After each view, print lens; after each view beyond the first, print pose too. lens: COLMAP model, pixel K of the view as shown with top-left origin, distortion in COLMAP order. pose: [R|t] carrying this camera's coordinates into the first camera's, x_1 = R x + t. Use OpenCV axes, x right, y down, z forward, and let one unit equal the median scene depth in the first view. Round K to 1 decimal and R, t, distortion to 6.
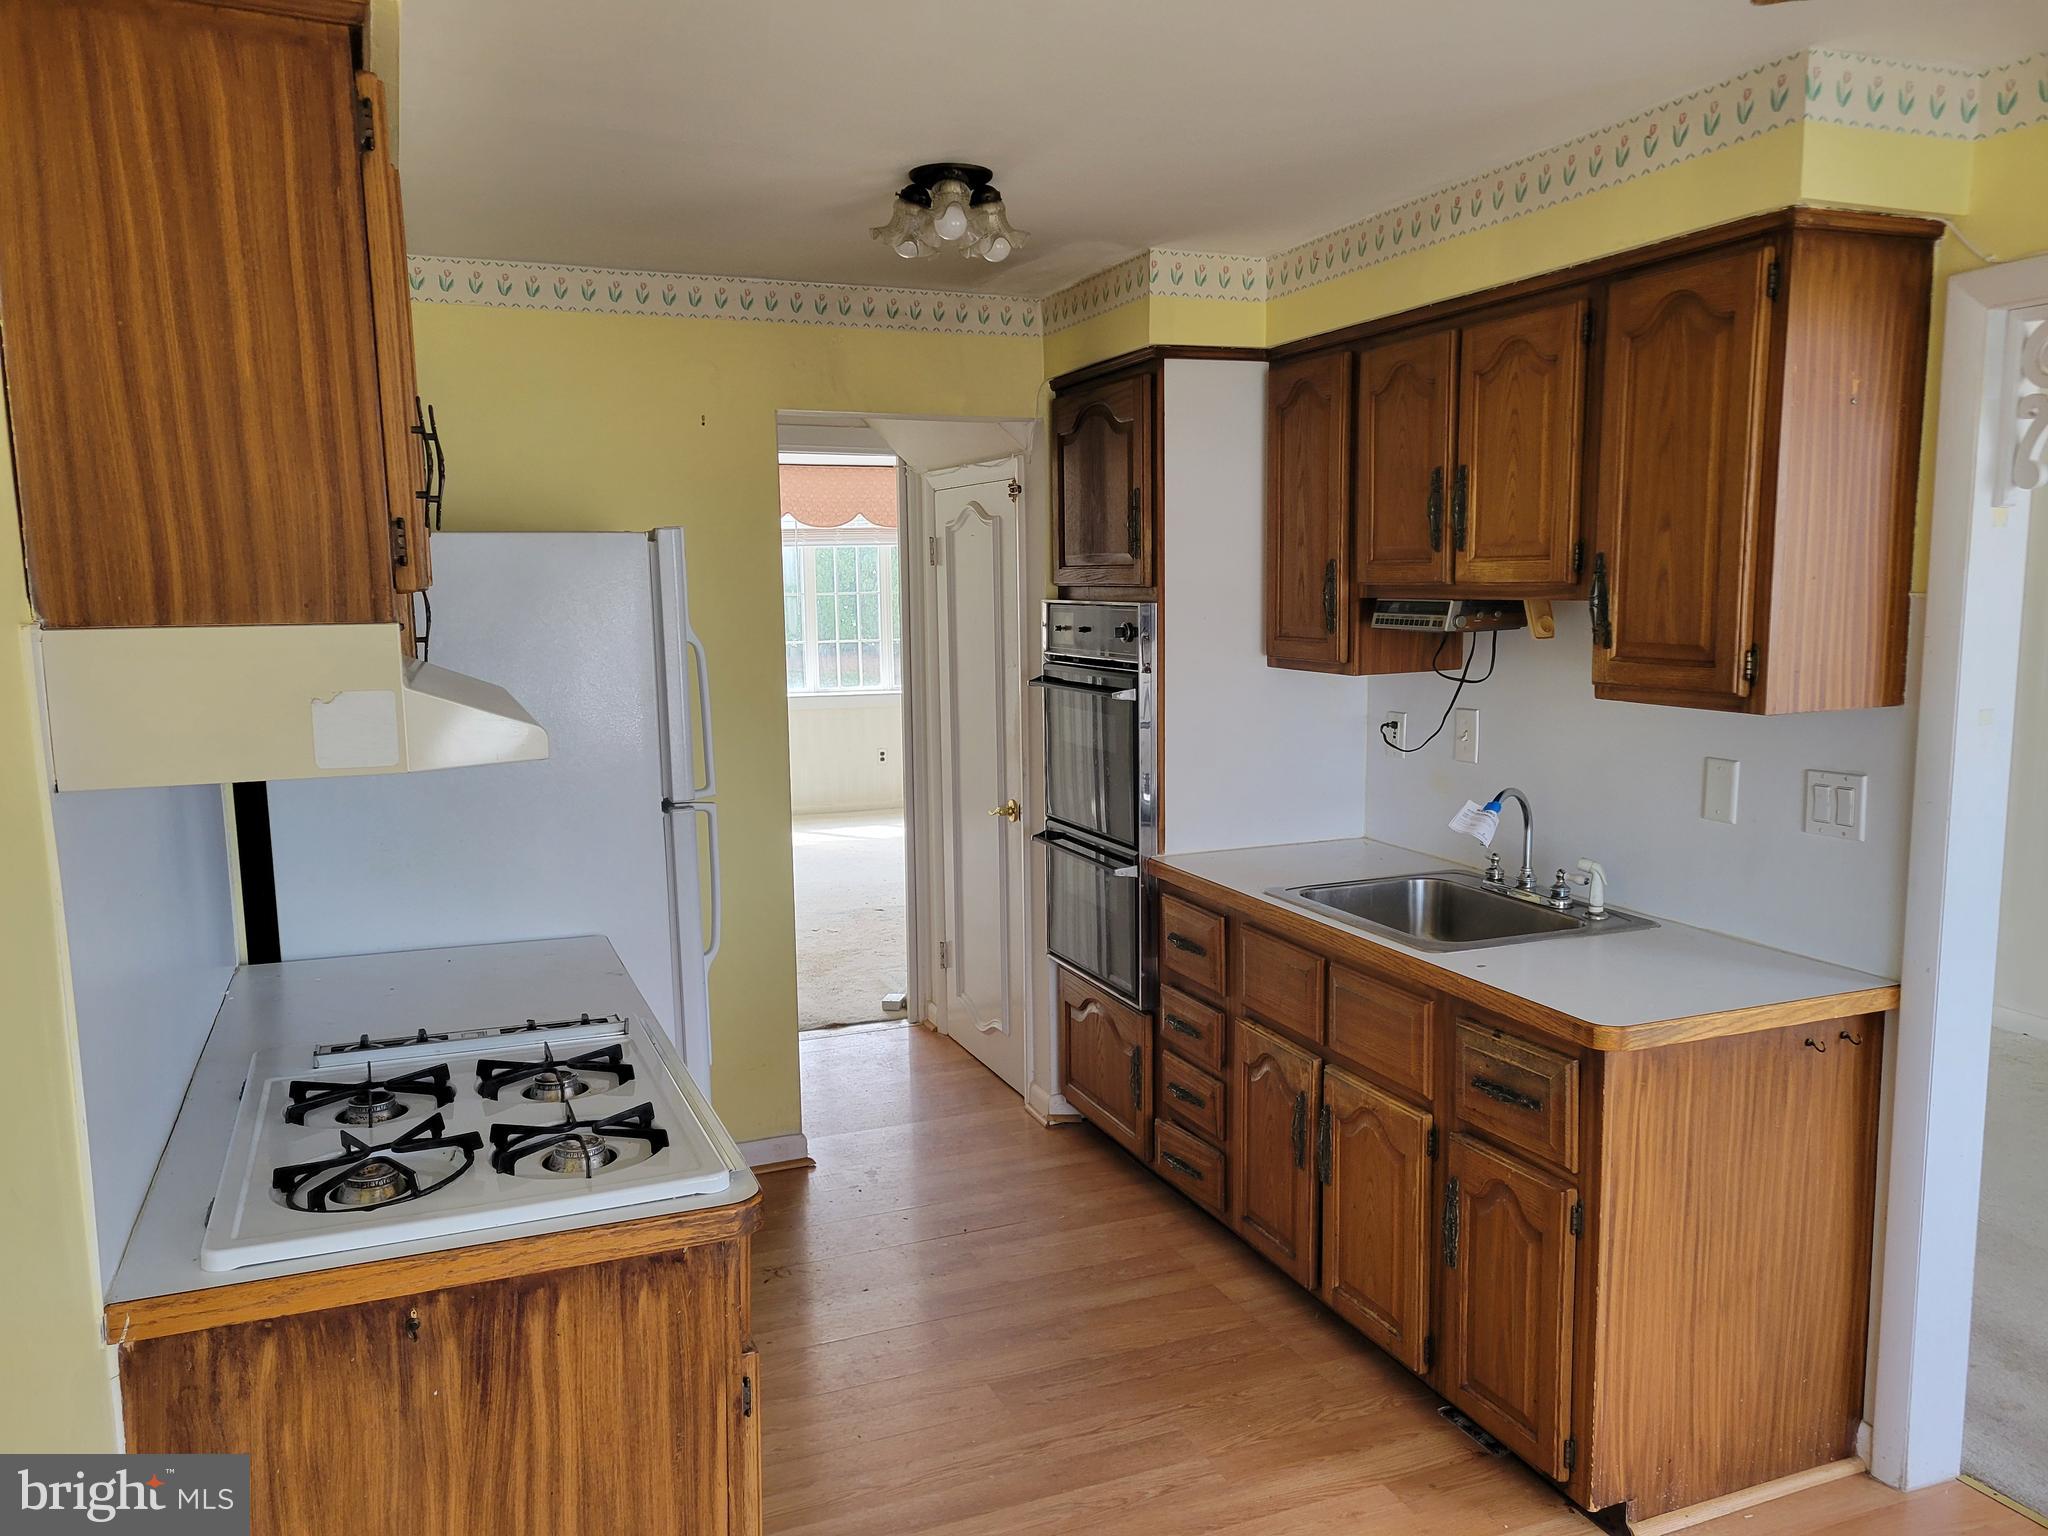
lens RADIAL K [[1527.9, 0, 1035.3], [0, 1527.9, 769.5], [0, 0, 1]] dist [0.056452, -0.030911]
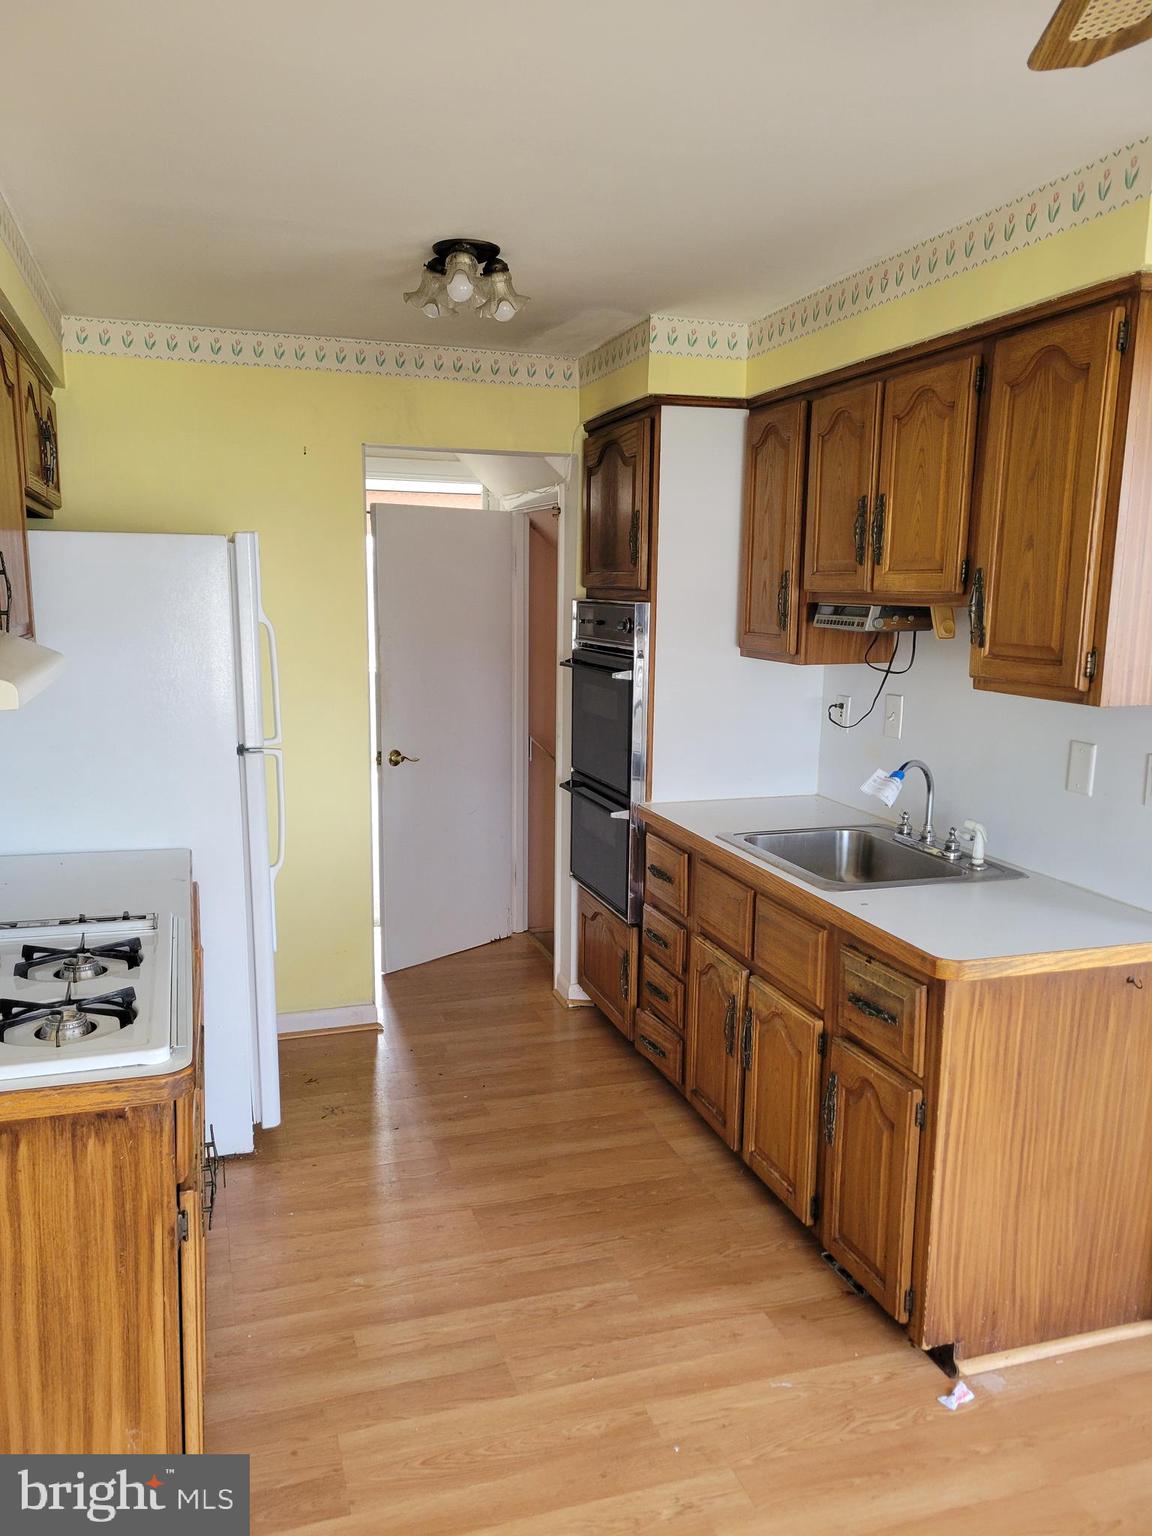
lens RADIAL K [[1145.9, 0, 562.0], [0, 1145.9, 772.3], [0, 0, 1]] dist [0.056452, -0.030911]
pose [[0.996233, 0.036900, -0.078479, 0.121541], [-0.033974, 0.998689, 0.038292, -0.004669], [0.079790, -0.035482, 0.996180, 0.069307]]
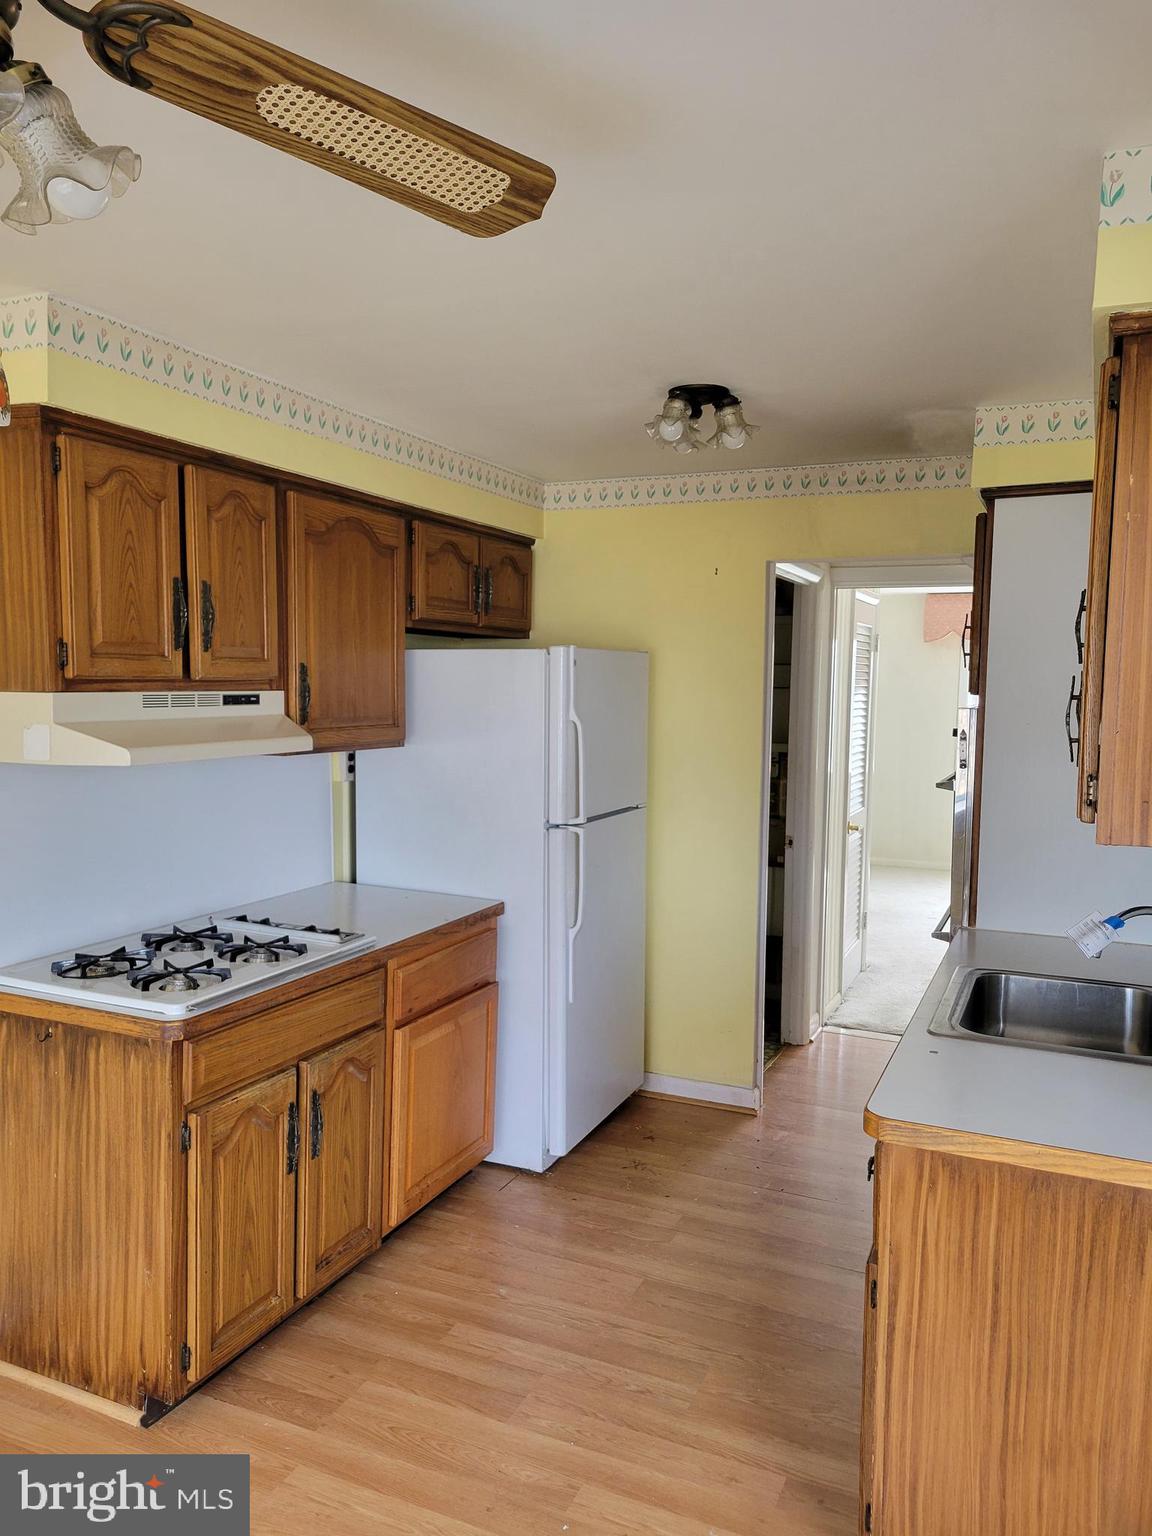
lens RADIAL K [[1148.3, 0, 569.6], [0, 1148.3, 773.9], [0, 0, 1]] dist [0.056322, -0.032669]
pose [[0.684399, 0.080211, -0.724683, 0.710287], [-0.111301, 0.993775, 0.004880, -0.042231], [0.720563, 0.077318, 0.689066, 0.252528]]
